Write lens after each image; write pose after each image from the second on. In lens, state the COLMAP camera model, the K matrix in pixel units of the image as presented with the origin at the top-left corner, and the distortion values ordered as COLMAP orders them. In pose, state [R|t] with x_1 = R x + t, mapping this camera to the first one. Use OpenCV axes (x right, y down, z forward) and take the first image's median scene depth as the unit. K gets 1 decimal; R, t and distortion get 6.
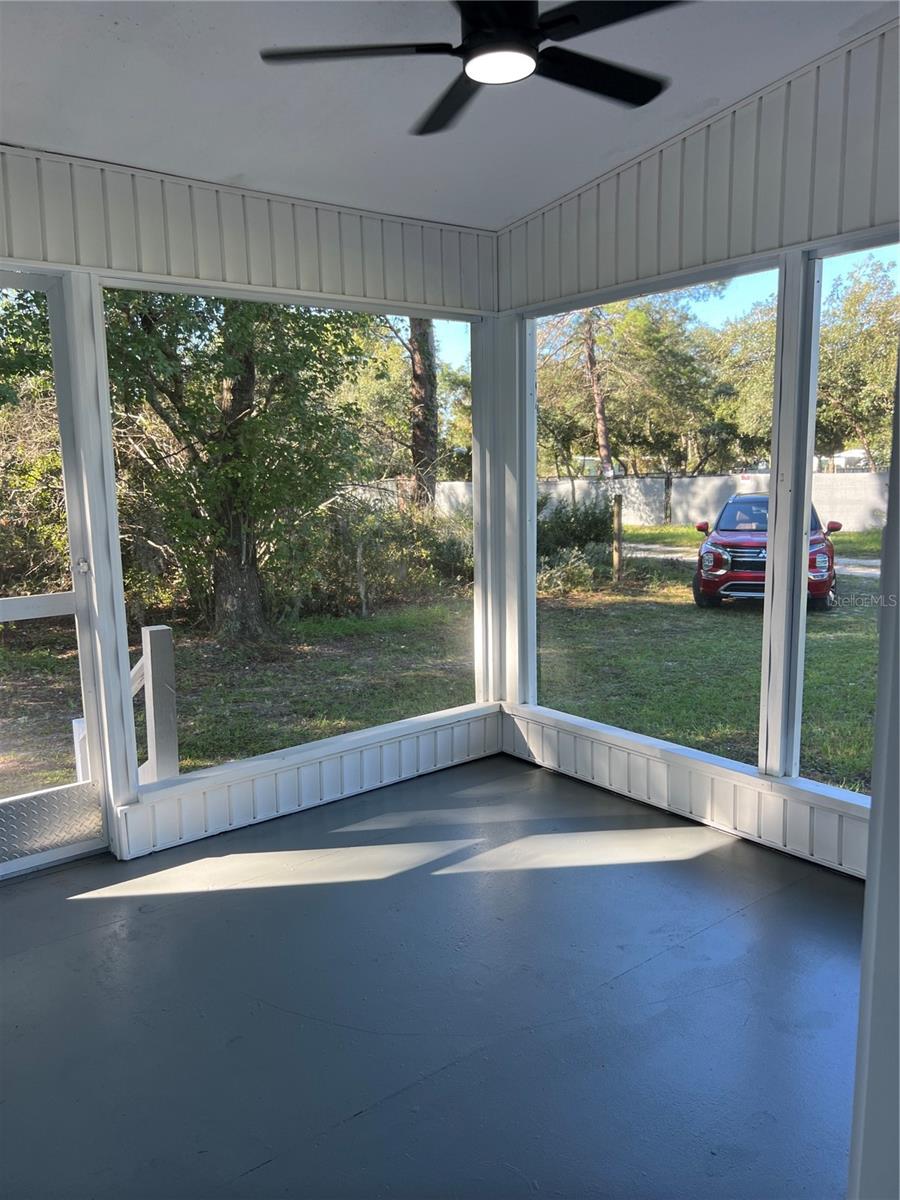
lens RADIAL K [[902.1, 0, 450.0], [0, 902.1, 600.0], [0, 0, 1]] dist [0.049967, 0.000782]
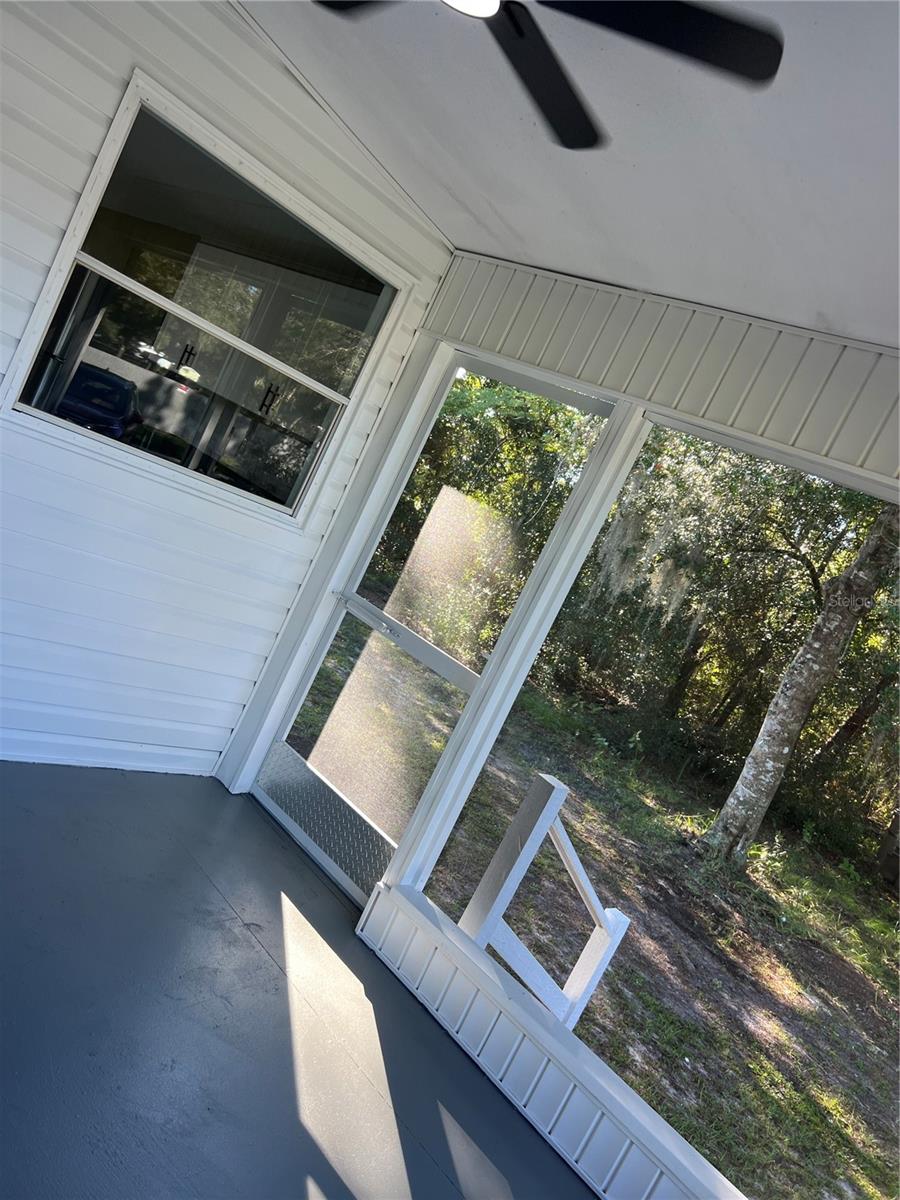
lens RADIAL K [[902.1, 0, 450.0], [0, 902.1, 600.0], [0, 0, 1]] dist [0.049967, 0.000782]
pose [[0.137958, 0.204451, -0.969107, 0.503455], [-0.569511, 0.816901, 0.091268, -0.143126], [0.810324, 0.539326, 0.229135, 0.647434]]
